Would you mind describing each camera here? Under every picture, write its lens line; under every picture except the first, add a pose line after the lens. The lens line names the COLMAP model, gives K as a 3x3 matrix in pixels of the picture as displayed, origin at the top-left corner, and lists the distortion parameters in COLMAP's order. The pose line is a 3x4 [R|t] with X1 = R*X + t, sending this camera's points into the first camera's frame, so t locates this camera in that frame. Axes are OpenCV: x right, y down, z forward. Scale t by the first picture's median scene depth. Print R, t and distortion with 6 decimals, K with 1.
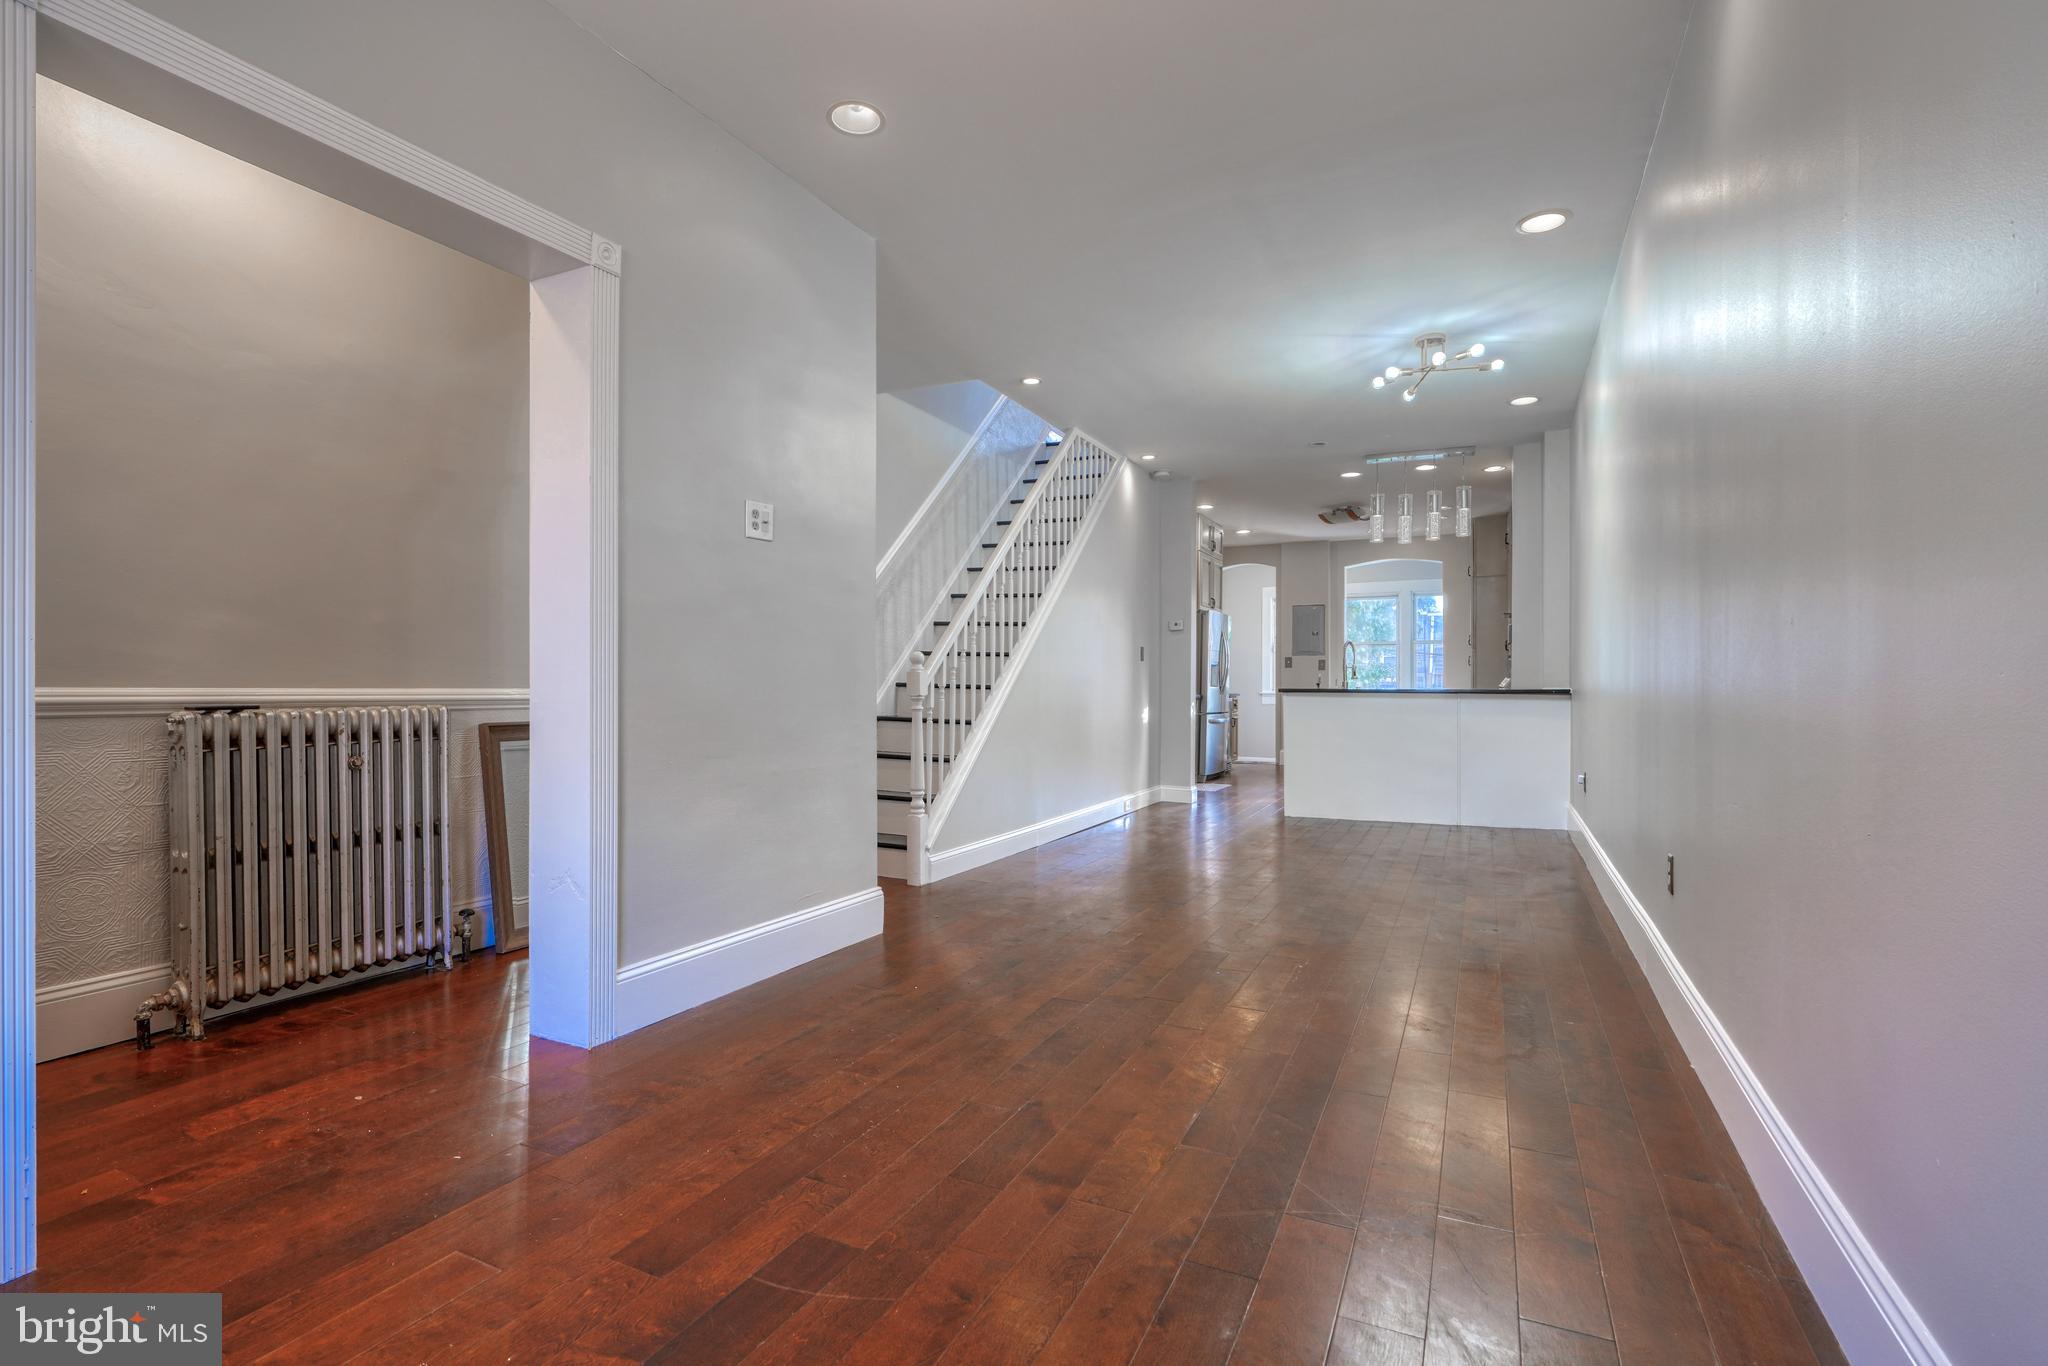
lens RADIAL K [[946.2, 0, 1029.3], [0, 946.2, 701.0], [0, 0, 1]] dist [-0.003594, 0.000133]
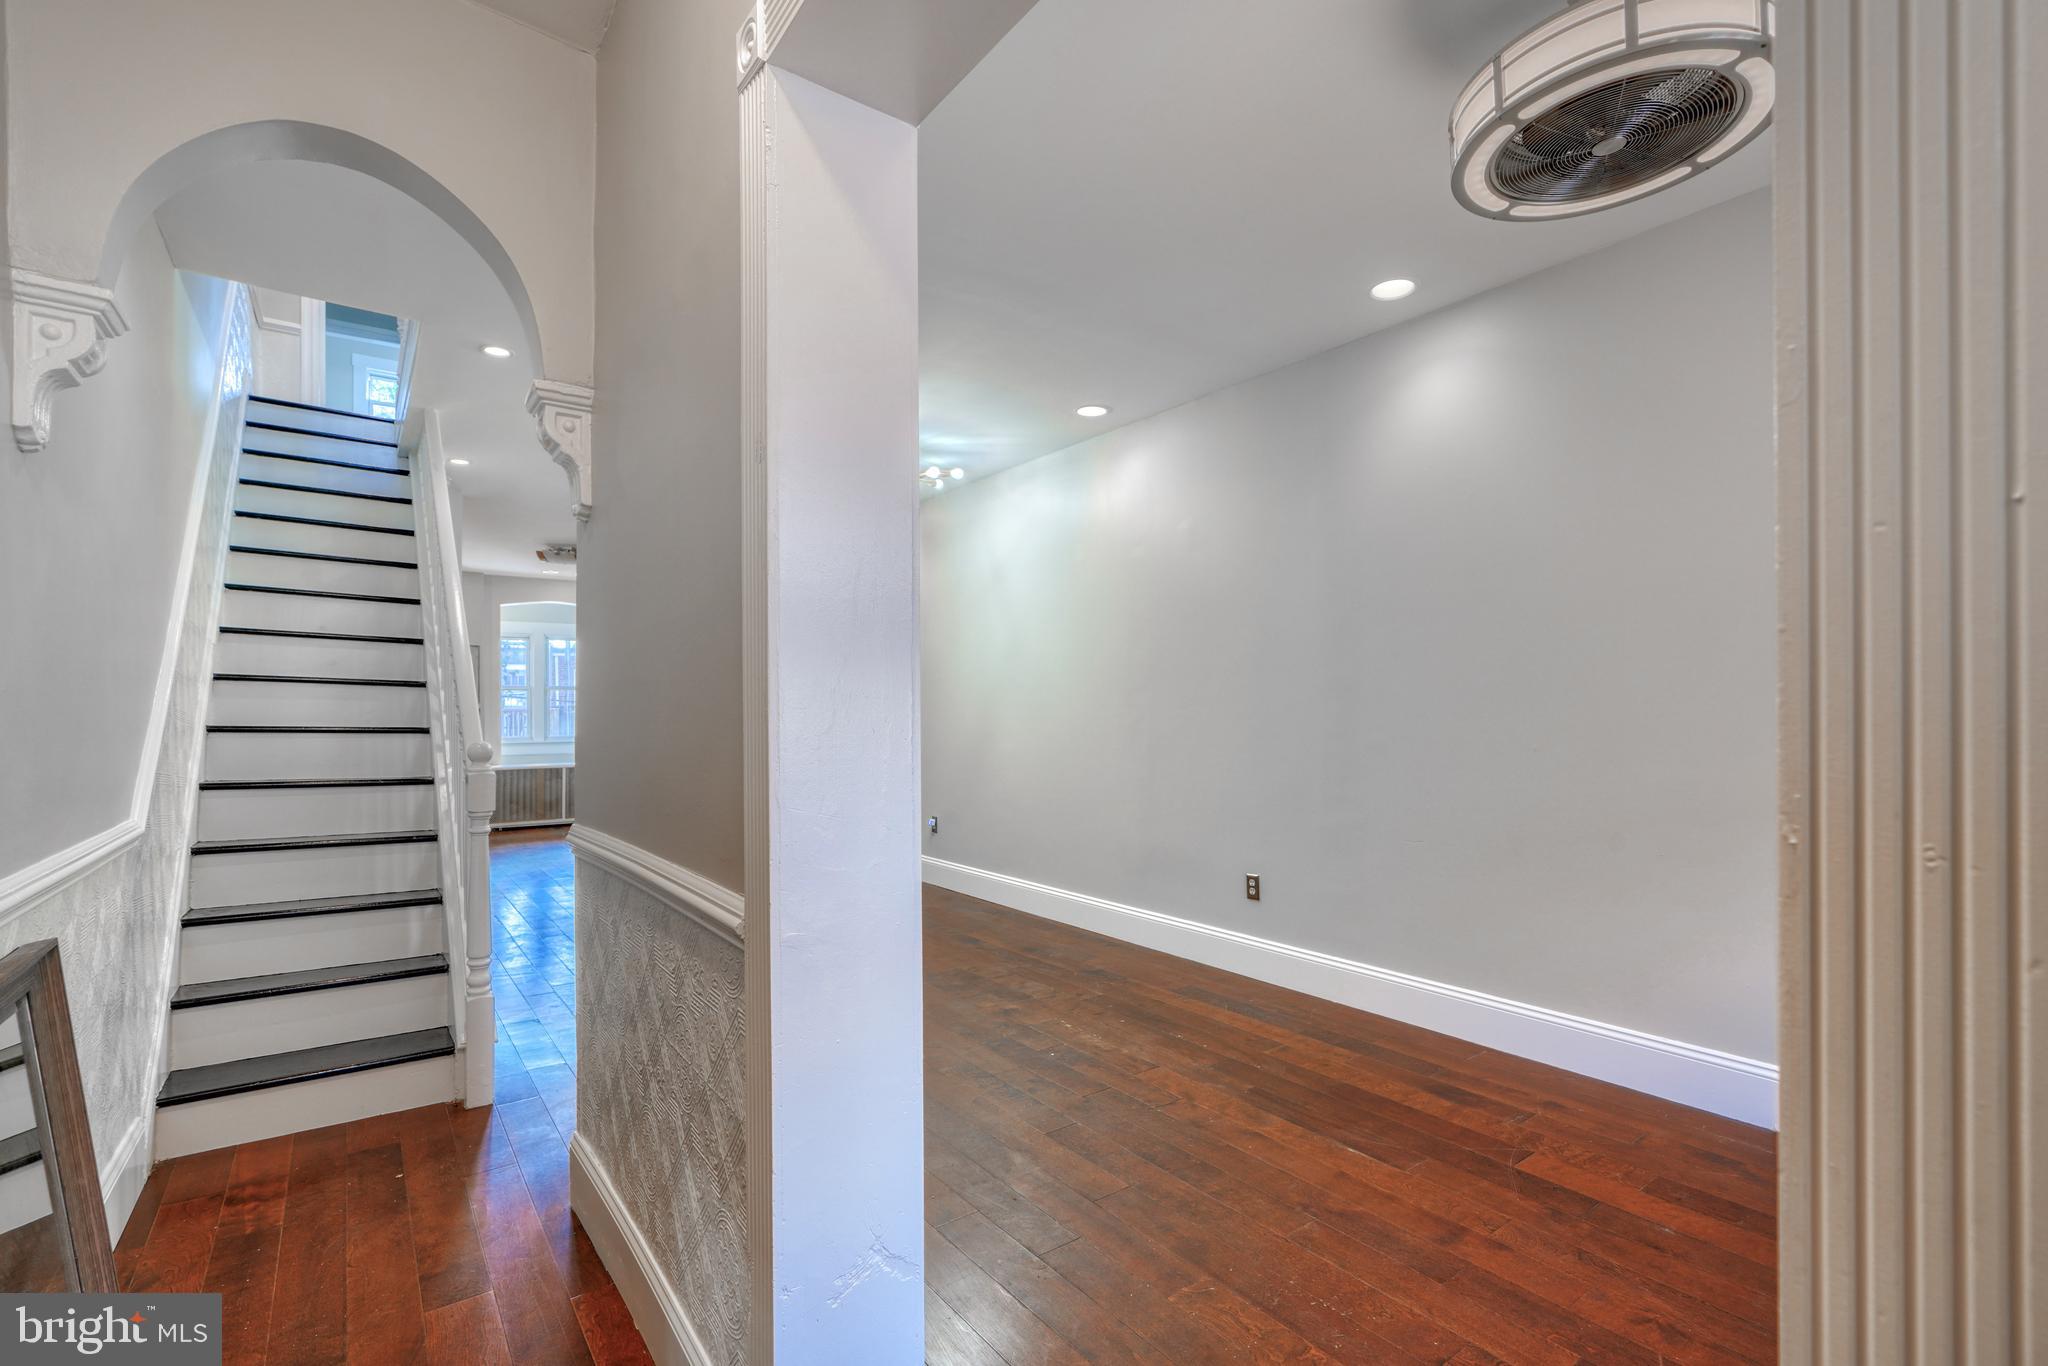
lens RADIAL K [[927.0, 0, 1025.5], [0, 927.0, 702.6], [0, 0, 1]] dist [-0.002905, 0.000714]
pose [[0.466778, 0.004272, 0.884364, -0.305626], [0.020784, 0.999659, -0.015799, -0.036502], [-0.884130, 0.025755, 0.466530, 0.226533]]
